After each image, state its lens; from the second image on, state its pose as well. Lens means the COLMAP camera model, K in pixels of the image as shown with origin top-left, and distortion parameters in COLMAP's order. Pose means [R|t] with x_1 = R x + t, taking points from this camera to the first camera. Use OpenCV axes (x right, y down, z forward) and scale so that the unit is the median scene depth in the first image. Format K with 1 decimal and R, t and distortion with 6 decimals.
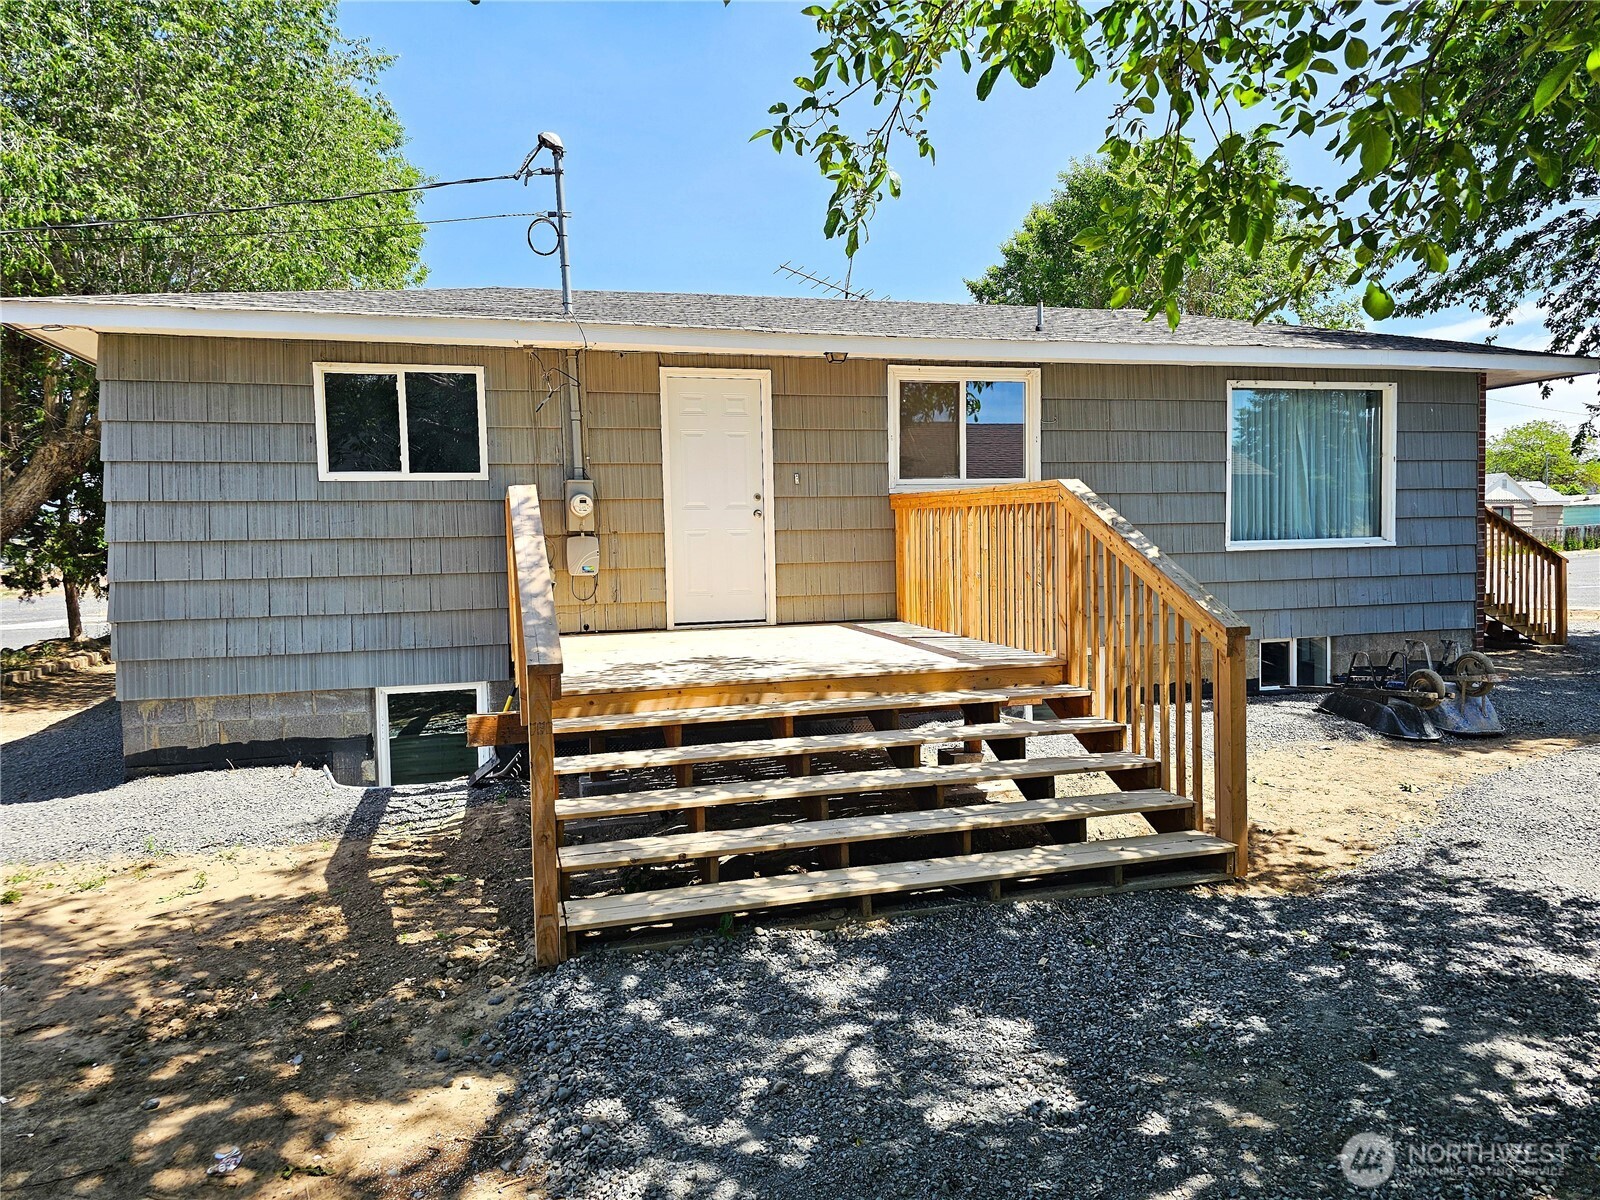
lens RADIAL K [[1044.6, 0, 800.0], [0, 1044.6, 600.0], [0, 0, 1]] dist [0.046635, 0.000027]
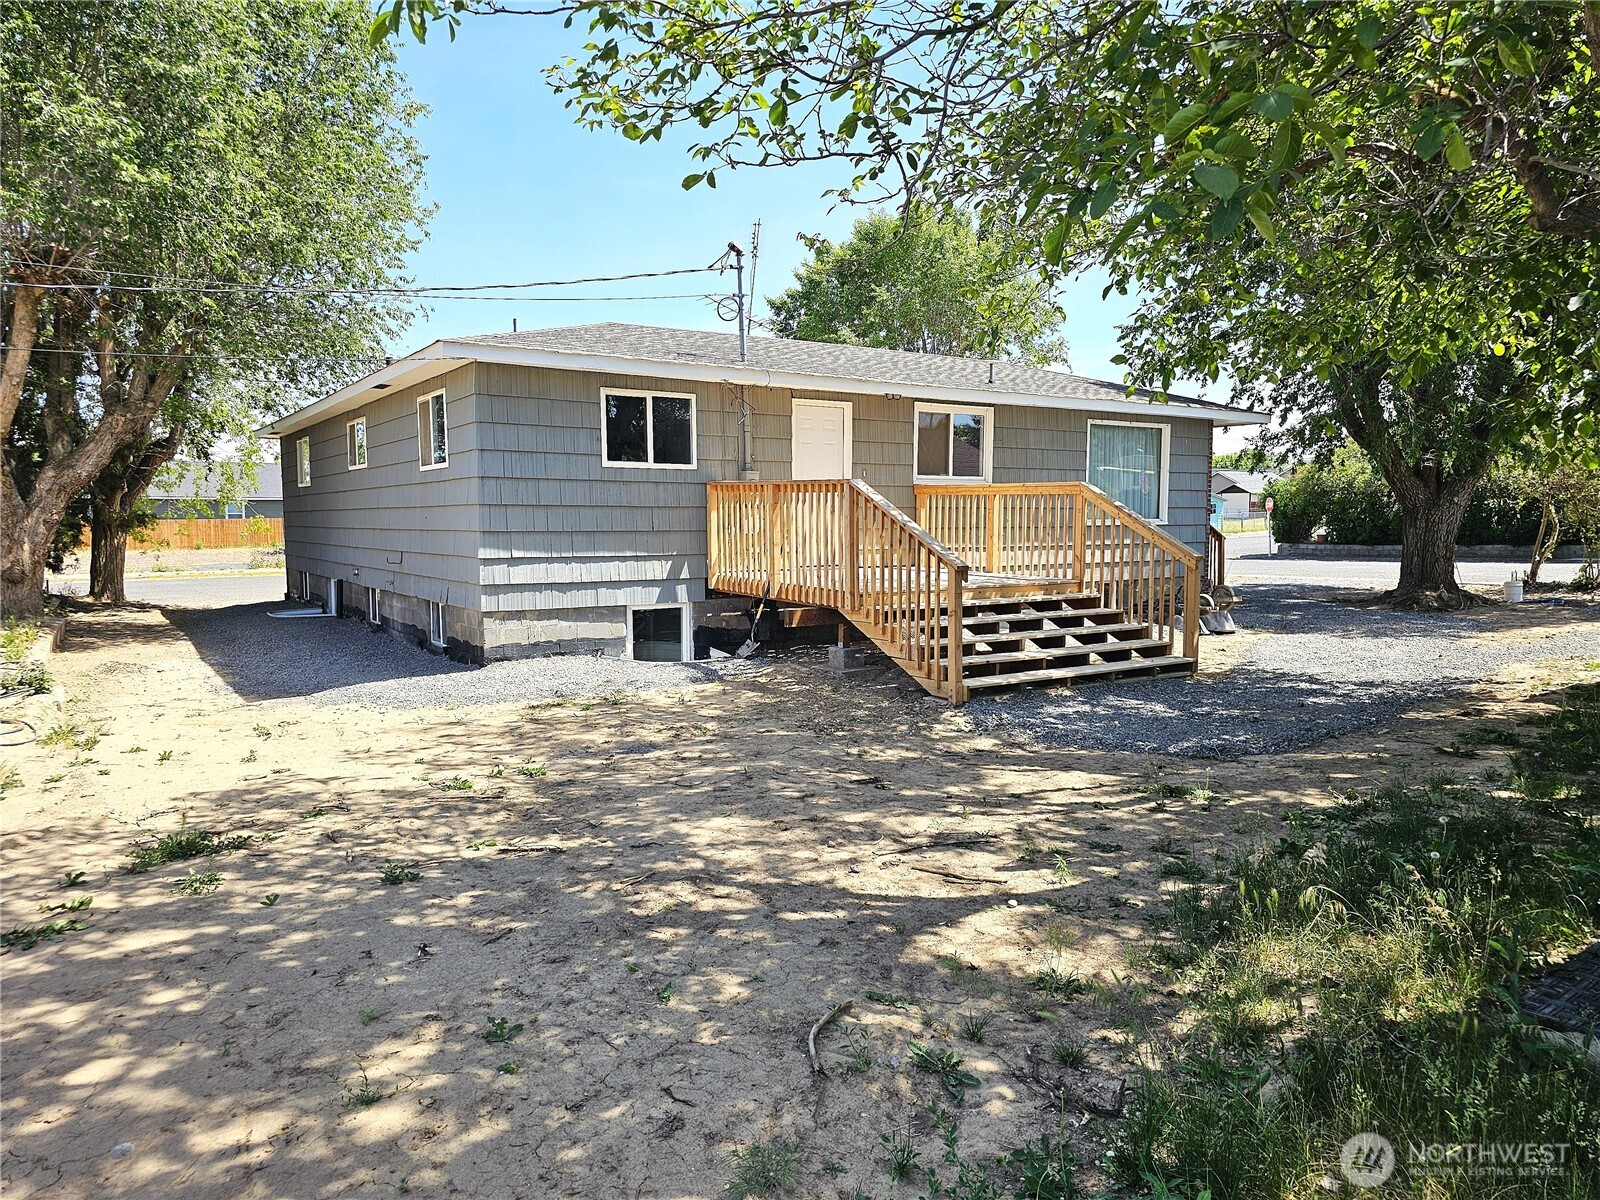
lens RADIAL K [[1066.2, 0, 800.0], [0, 1066.2, 600.0], [0, 0, 1]] dist [0.097731, -0.000215]
pose [[0.949864, -0.005585, 0.312612, -0.636050], [0.001794, 0.999921, 0.012414, 0.055361], [-0.312657, -0.011231, 0.949800, -0.510252]]
